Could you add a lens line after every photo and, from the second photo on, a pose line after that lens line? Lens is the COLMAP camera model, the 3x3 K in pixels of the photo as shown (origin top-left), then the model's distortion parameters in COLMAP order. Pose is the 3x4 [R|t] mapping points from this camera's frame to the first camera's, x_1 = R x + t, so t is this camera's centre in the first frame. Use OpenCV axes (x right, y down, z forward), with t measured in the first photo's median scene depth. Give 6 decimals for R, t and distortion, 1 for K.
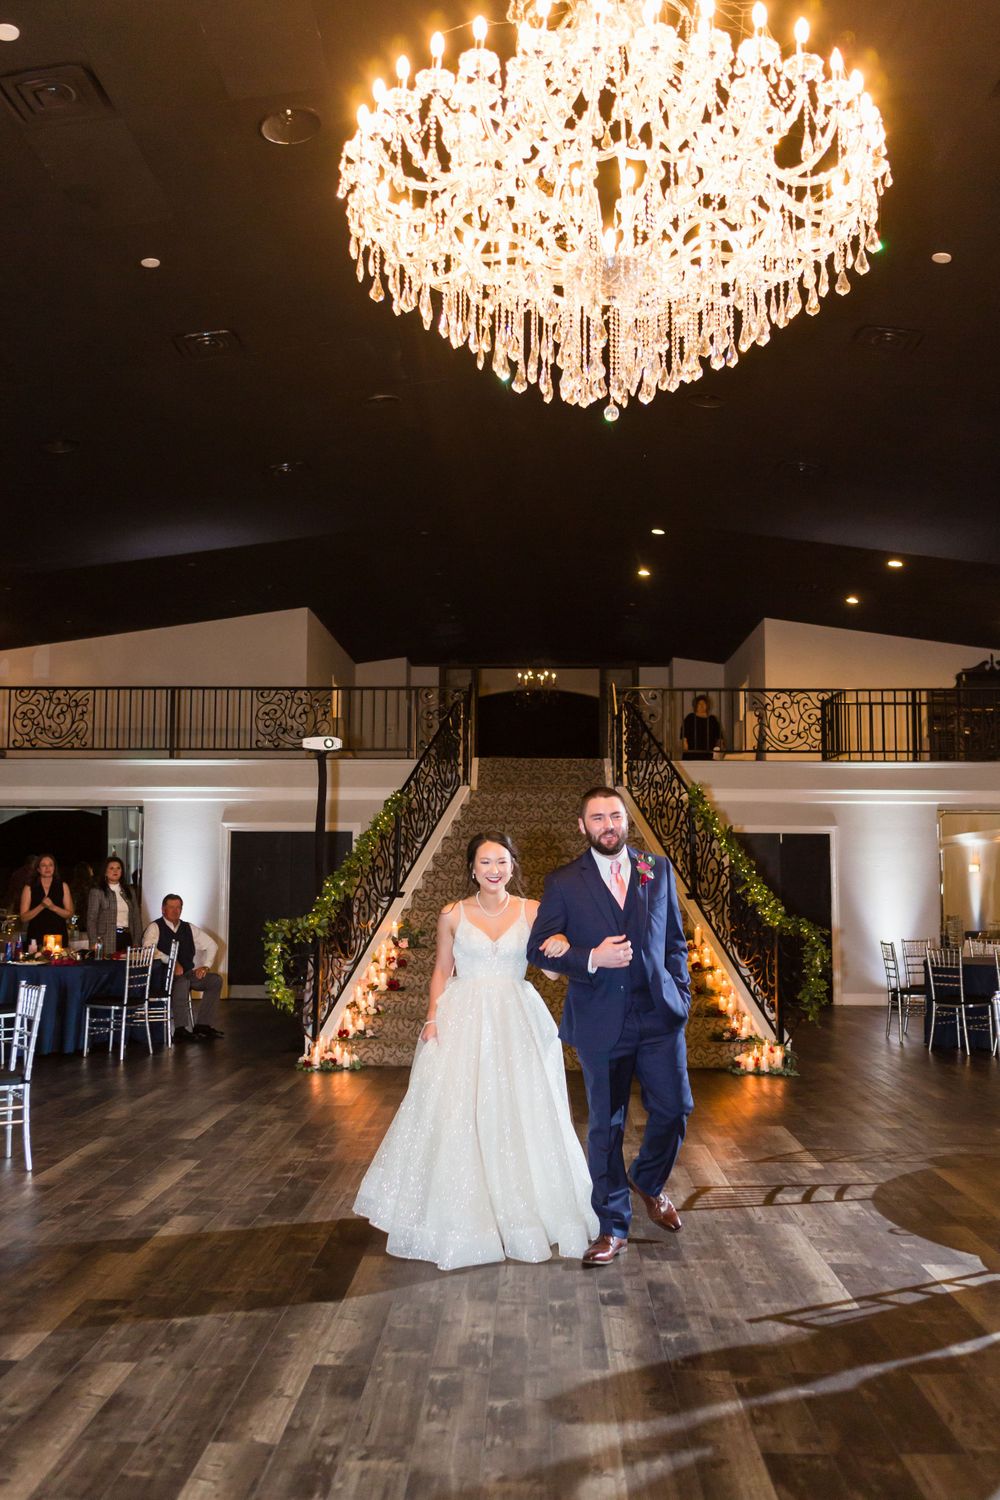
lens RADIAL K [[1423.8, 0, 491.7], [0, 1423.8, 734.9], [0, 0, 1]] dist [0.000107, -0.008321]
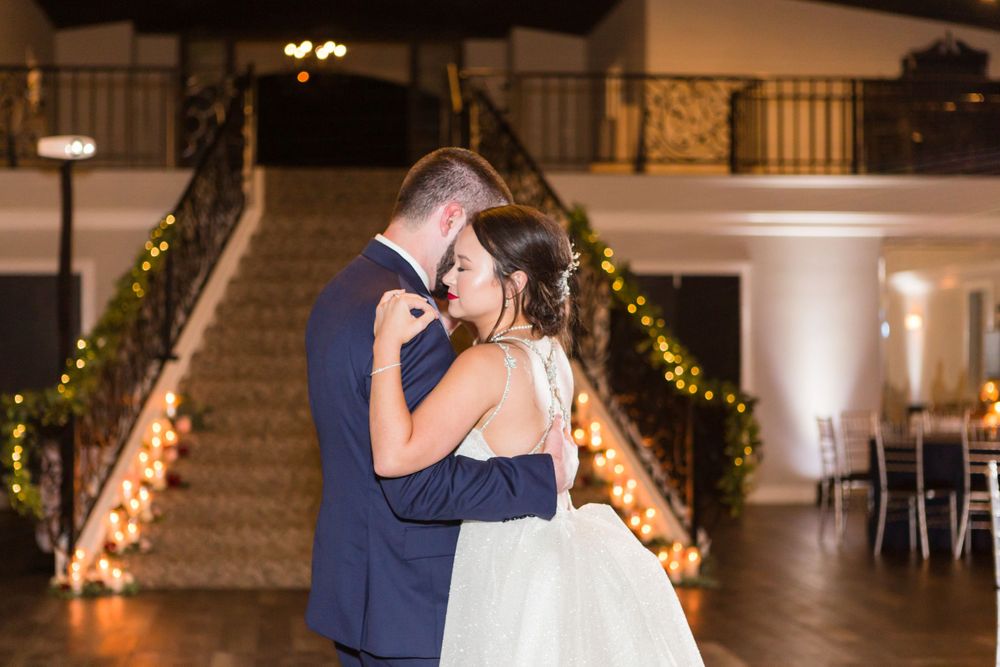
lens RADIAL K [[2063.9, 0, 518.9], [0, 2063.9, 332.3], [0, 0, 1]] dist [-0.062933, 0.040245]
pose [[0.989497, -0.006552, 0.144405, -0.046789], [-0.007236, 0.995475, 0.094752, -0.001474], [-0.144372, -0.094802, 0.984972, -0.060673]]
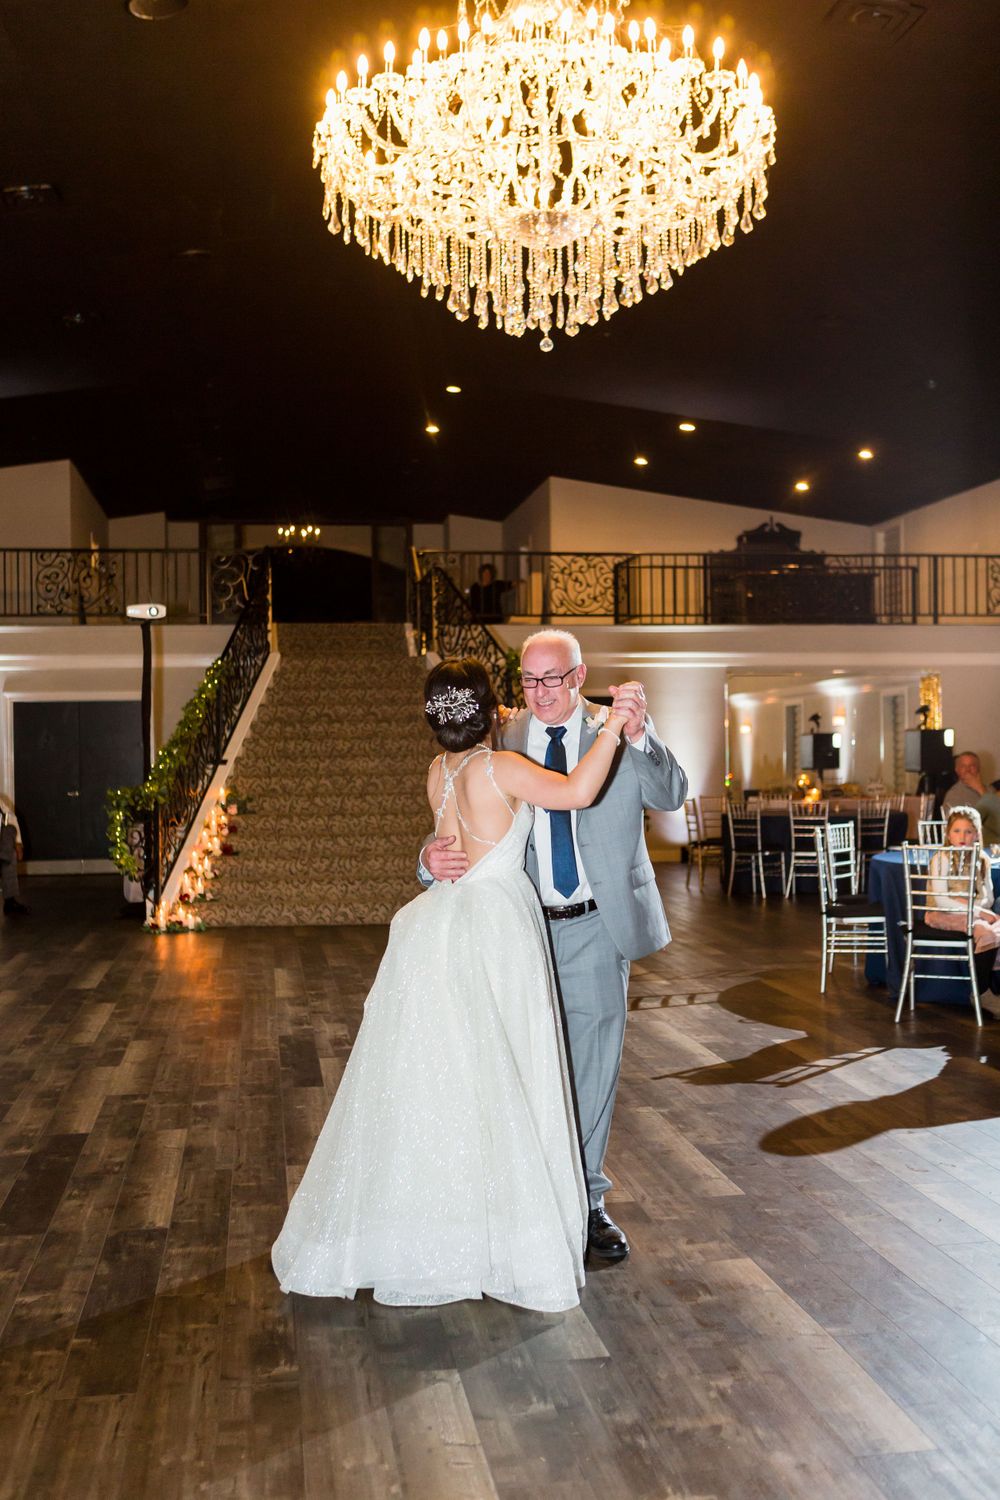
lens RADIAL K [[1569.6, 0, 491.2], [0, 1569.6, 746.3], [0, 0, 1]] dist [-0.027823, 0.005461]
pose [[0.984204, -0.018090, 0.176111, -0.081211], [0.000615, 0.995109, 0.098785, -0.008754], [-0.177037, -0.097116, 0.979401, -0.126637]]
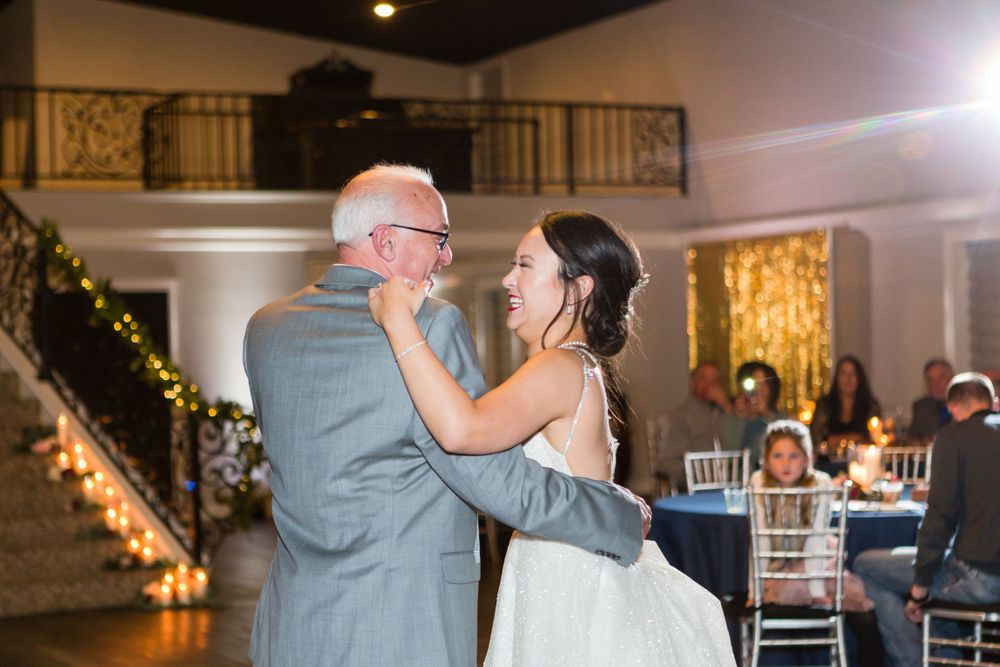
lens RADIAL K [[2063.9, 0, 518.9], [0, 2063.9, 332.3], [0, 0, 1]] dist [-0.062933, 0.040245]
pose [[0.883741, -0.024596, 0.467329, -0.146085], [-0.015912, 0.996461, 0.082535, 0.000926], [-0.467705, -0.080376, 0.880223, -0.025170]]
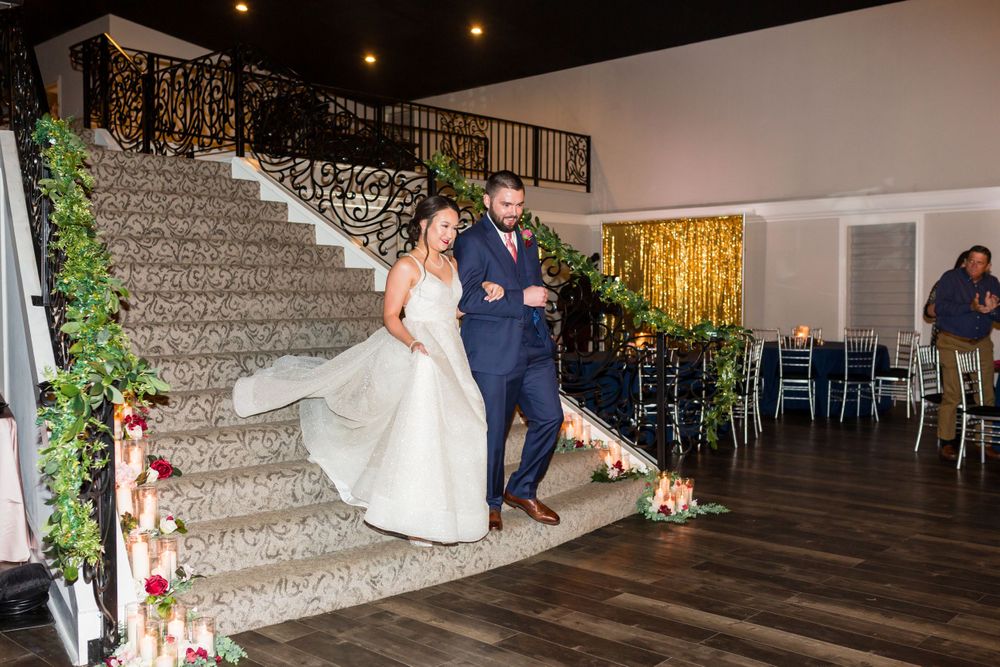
lens RADIAL K [[980.7, 0, 500.0], [0, 980.7, 333.5], [0, 0, 1]] dist [-0.010080, -0.002922]
pose [[0.664434, -0.036300, 0.746465, -0.265165], [-0.073037, 0.990885, 0.113197, 0.075900], [-0.743769, -0.129731, 0.655726, 0.683047]]
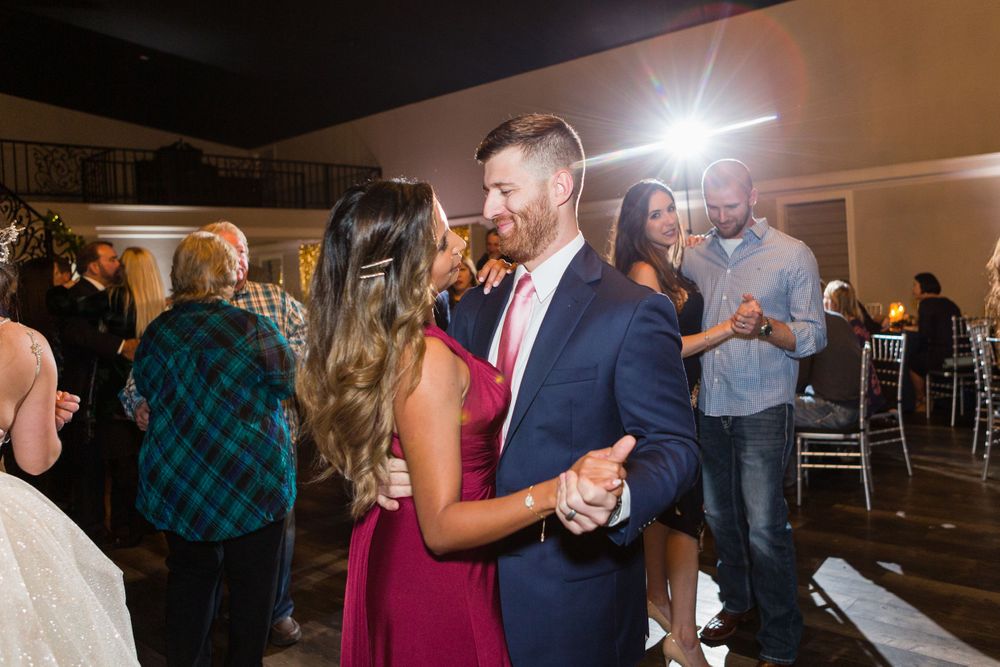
lens RADIAL K [[811.3, 0, 578.4], [0, 811.3, 274.1], [0, 0, 1]] dist [-0.006911, -0.001421]
pose [[0.613887, -0.041674, 0.788293, -0.115839], [-0.019834, 0.997476, 0.068178, 0.034937], [-0.789144, -0.057488, 0.611511, 0.319865]]
